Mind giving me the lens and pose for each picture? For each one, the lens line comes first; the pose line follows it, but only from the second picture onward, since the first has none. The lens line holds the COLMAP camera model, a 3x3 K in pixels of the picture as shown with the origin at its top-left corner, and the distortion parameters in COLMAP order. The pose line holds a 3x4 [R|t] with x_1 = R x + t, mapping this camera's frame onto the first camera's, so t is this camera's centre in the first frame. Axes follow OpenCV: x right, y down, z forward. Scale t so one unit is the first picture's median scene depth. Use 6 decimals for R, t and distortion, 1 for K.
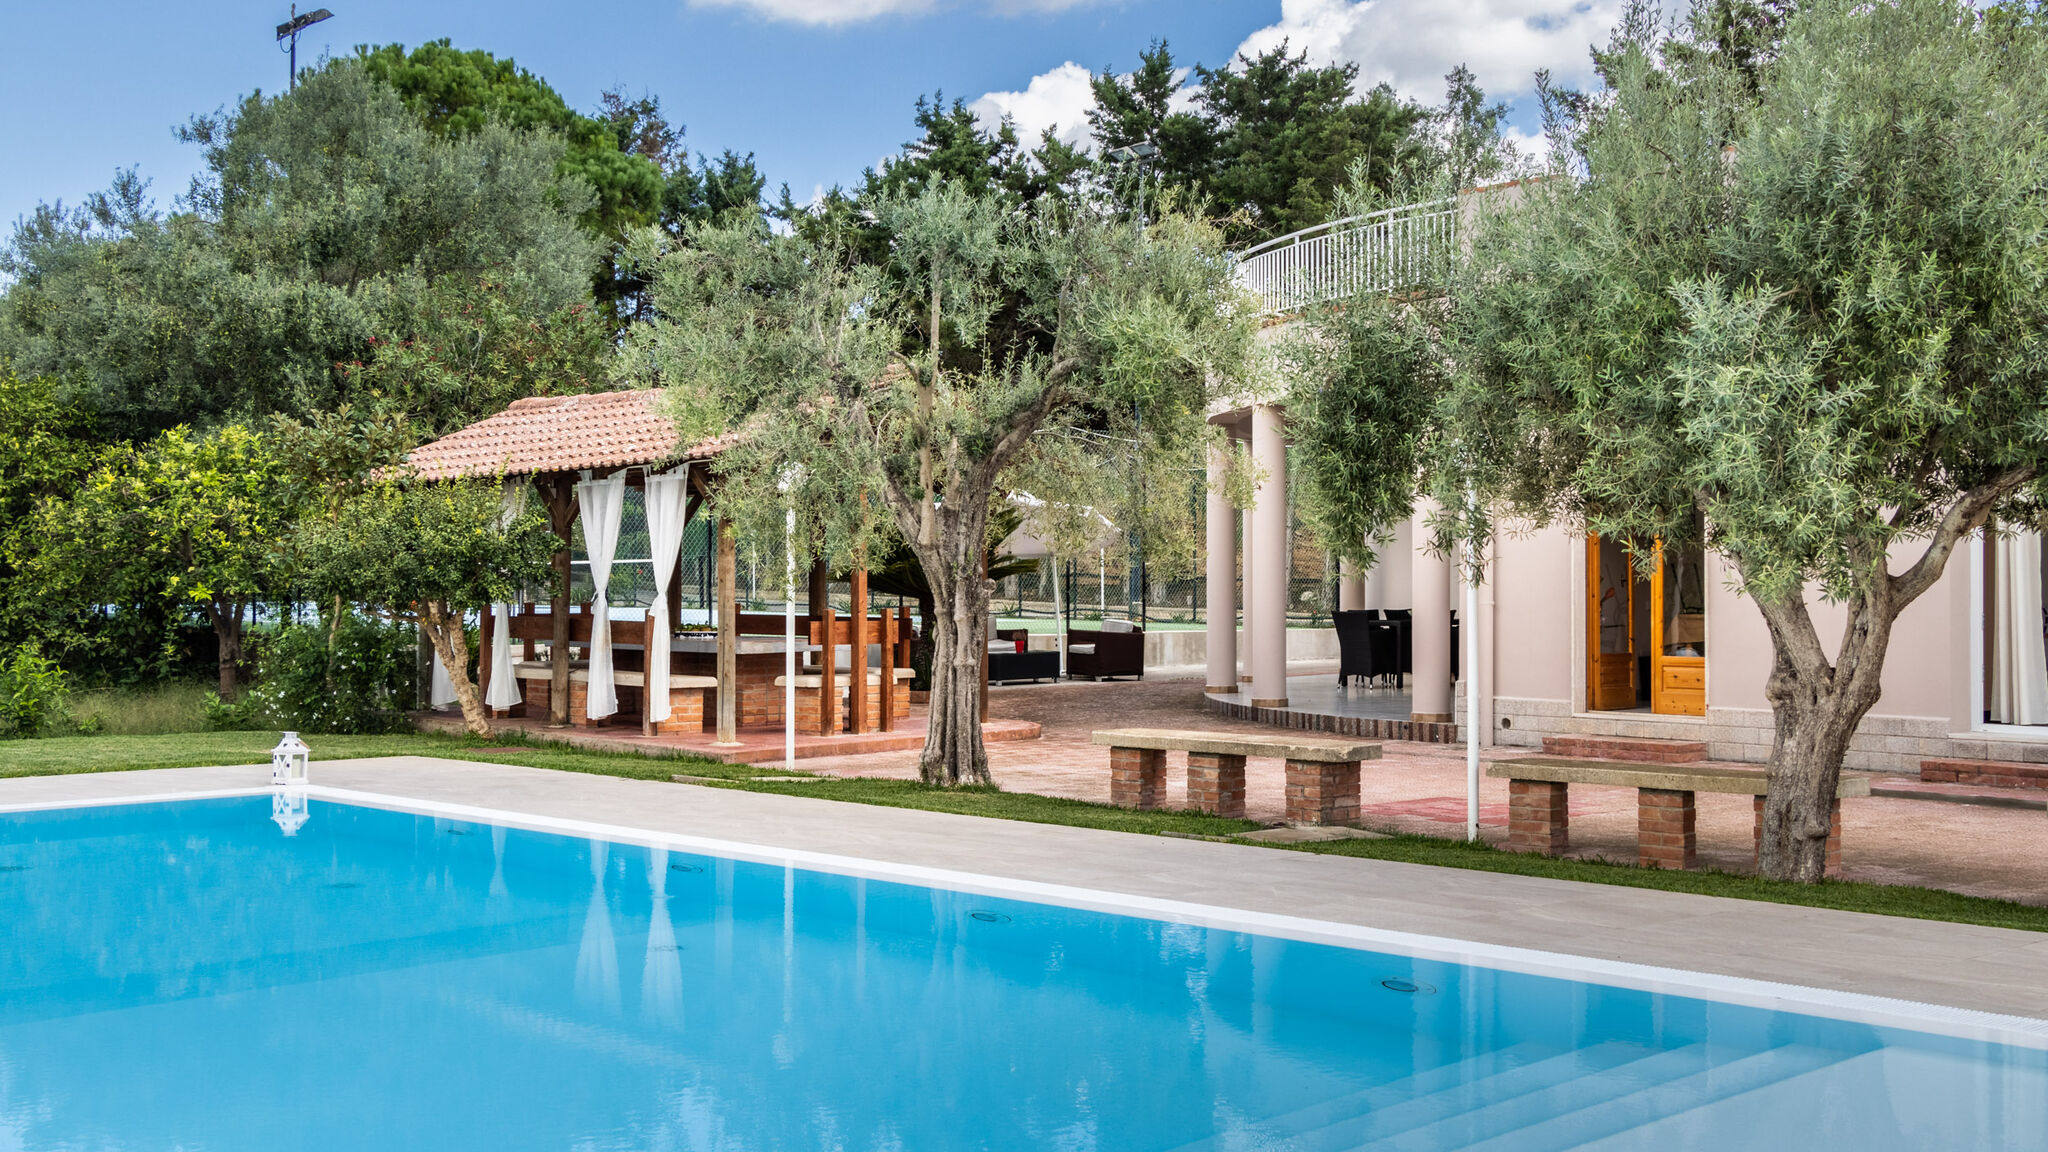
lens RADIAL K [[2305.9, 0, 1032.1], [0, 2305.9, 429.2], [0, 0, 1]] dist [0.015648, -0.018832]
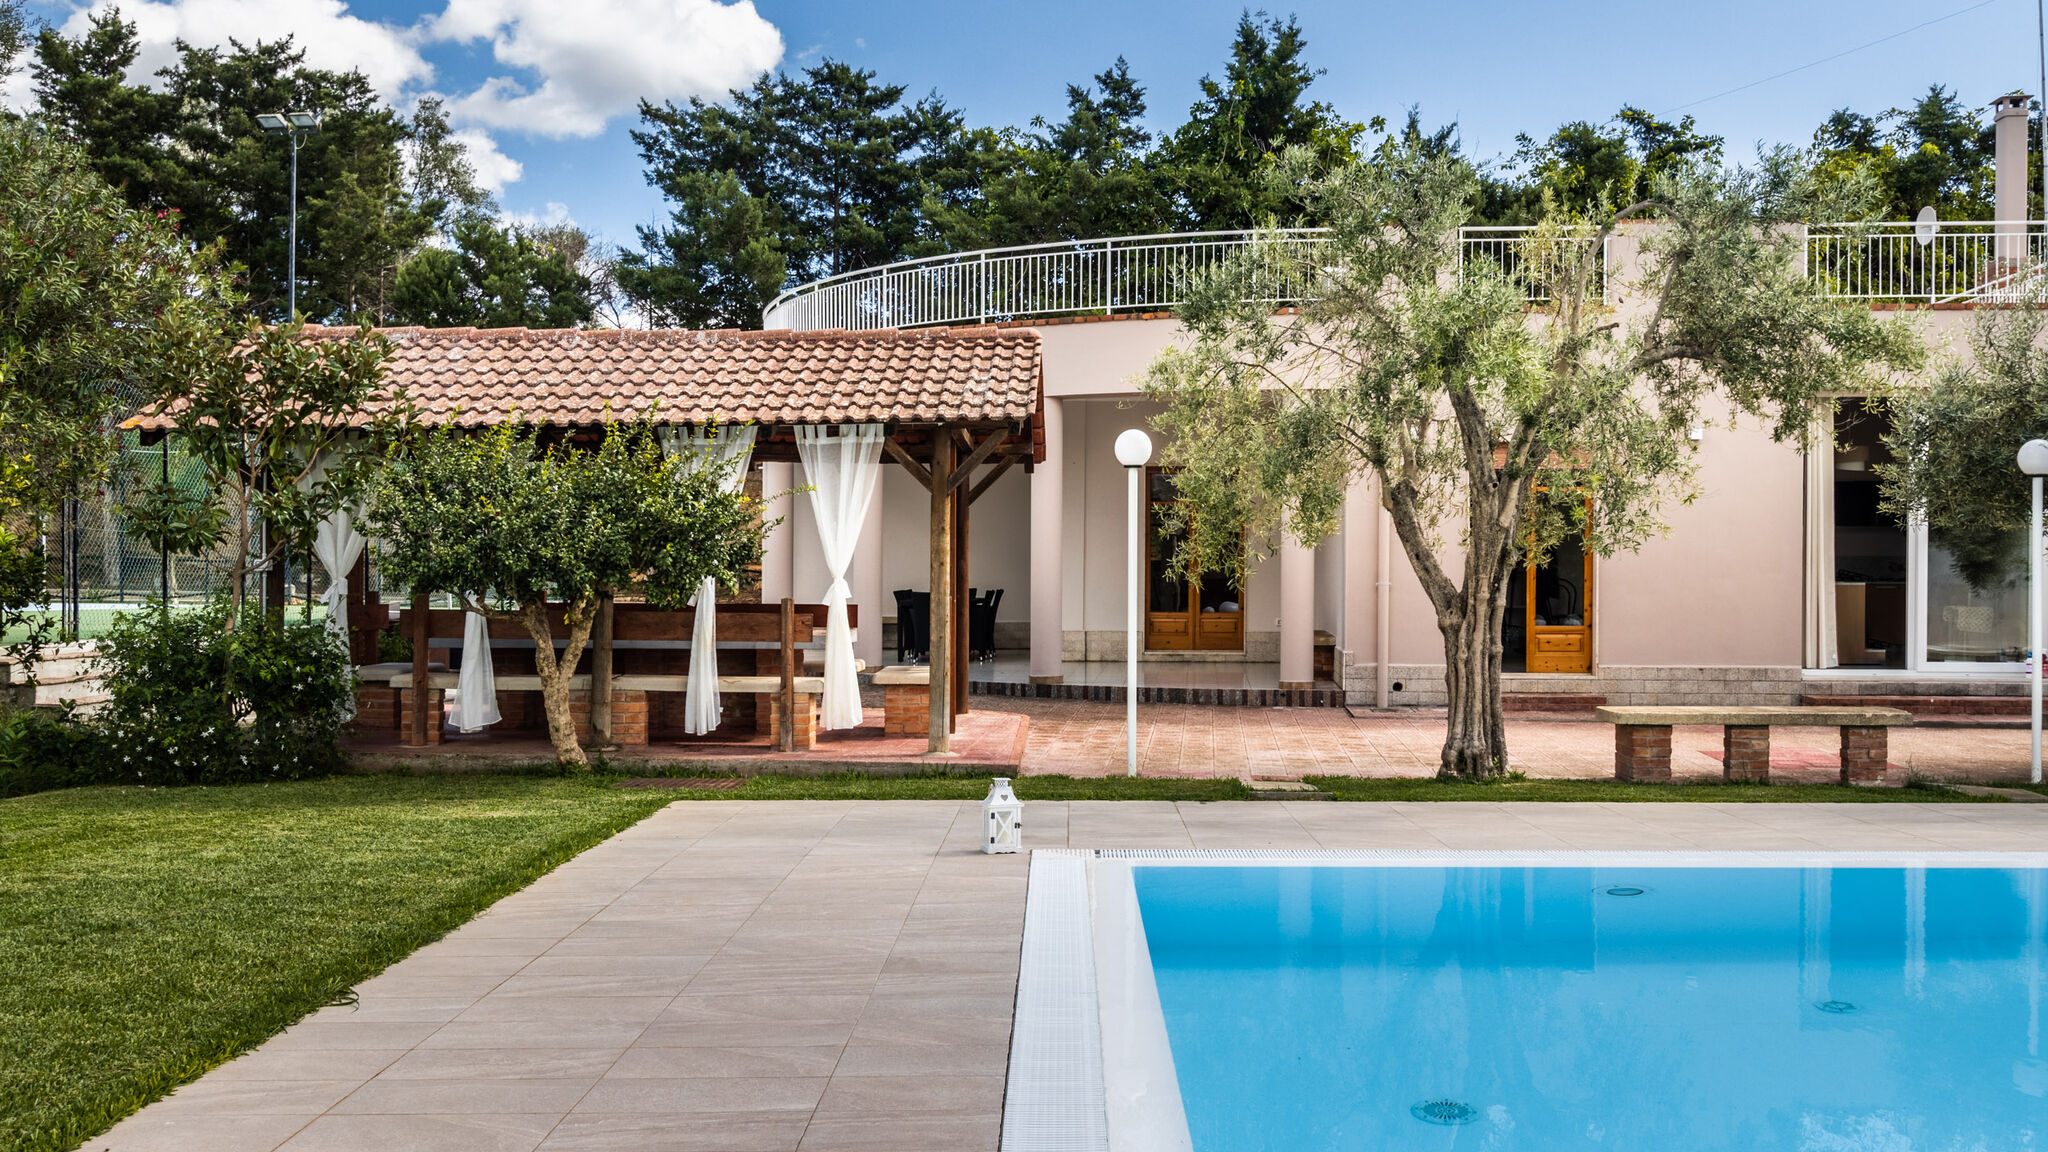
lens RADIAL K [[1799.9, 0, 1024.0], [0, 1799.9, 576.0], [0, 0, 1]] dist [-0.018766, -0.016619]
pose [[0.695468, -0.003771, 0.718547, -0.524562], [-0.050248, 0.997283, 0.053868, 0.027900], [-0.716798, -0.073570, 0.693389, 0.448575]]
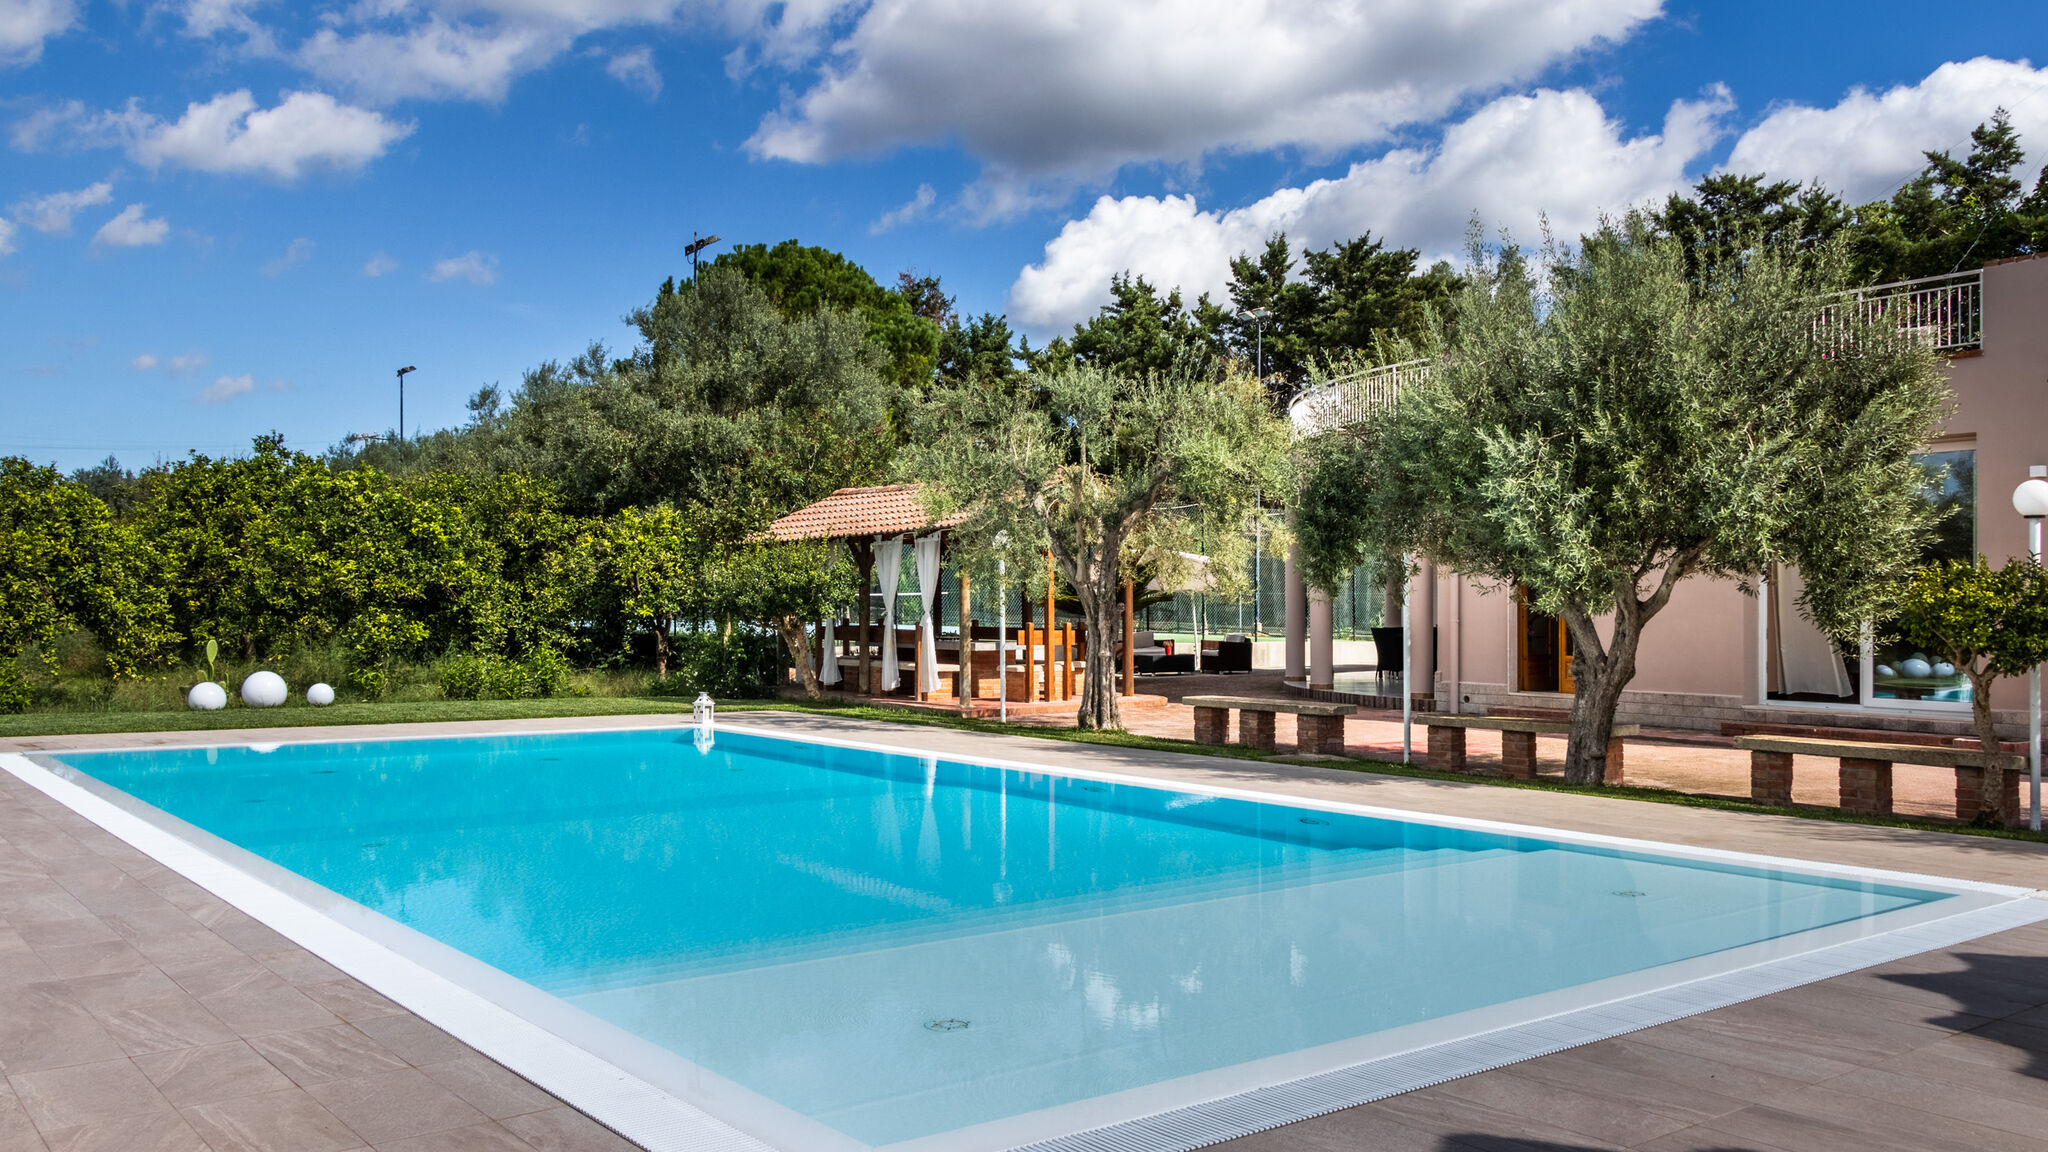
lens RADIAL K [[1674.7, 0, 1024.0], [0, 1674.7, 576.0], [0, 0, 1]] dist [0.000194, -0.001055]
pose [[0.993407, 0.002370, -0.114612, 0.035210], [0.002795, 0.998989, 0.044879, -0.005143], [0.114603, -0.044904, 0.992396, -0.125339]]
